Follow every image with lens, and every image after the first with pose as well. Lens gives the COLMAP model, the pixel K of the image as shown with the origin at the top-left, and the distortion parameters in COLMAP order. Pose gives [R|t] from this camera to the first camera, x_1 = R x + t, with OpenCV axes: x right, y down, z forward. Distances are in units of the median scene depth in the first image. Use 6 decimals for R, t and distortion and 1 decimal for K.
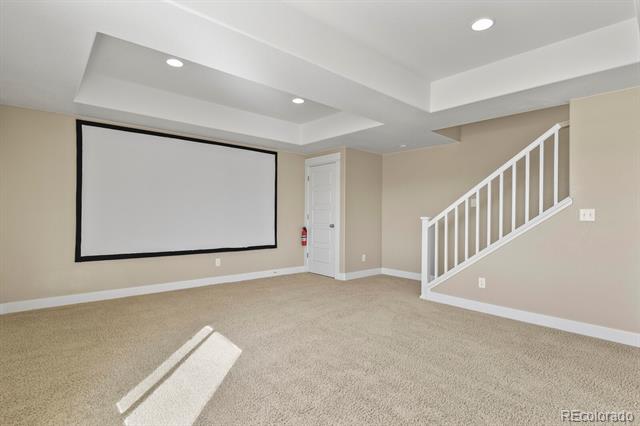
lens RADIAL K [[318.0, 0, 320.0], [0, 318.0, 214.2], [0, 0, 1]] dist [-0.011165, -0.000674]
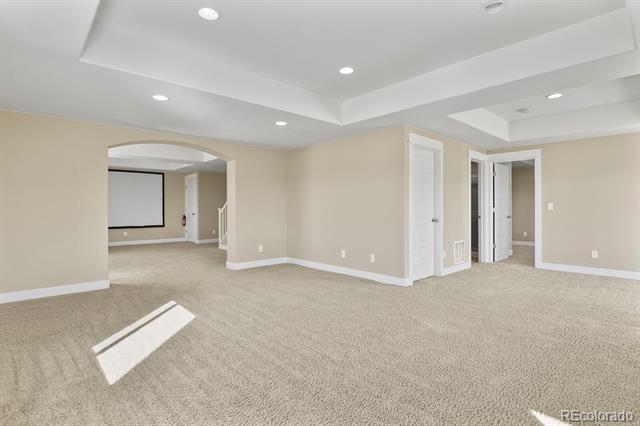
lens RADIAL K [[318.0, 0, 321.1], [0, 318.0, 211.6], [0, 0, 1]] dist [-0.011165, -0.000674]
pose [[0.999884, -0.012446, 0.008800, 0.686572], [0.012313, 0.999810, 0.015095, 0.003590], [-0.008986, -0.014985, 0.999847, -0.741445]]
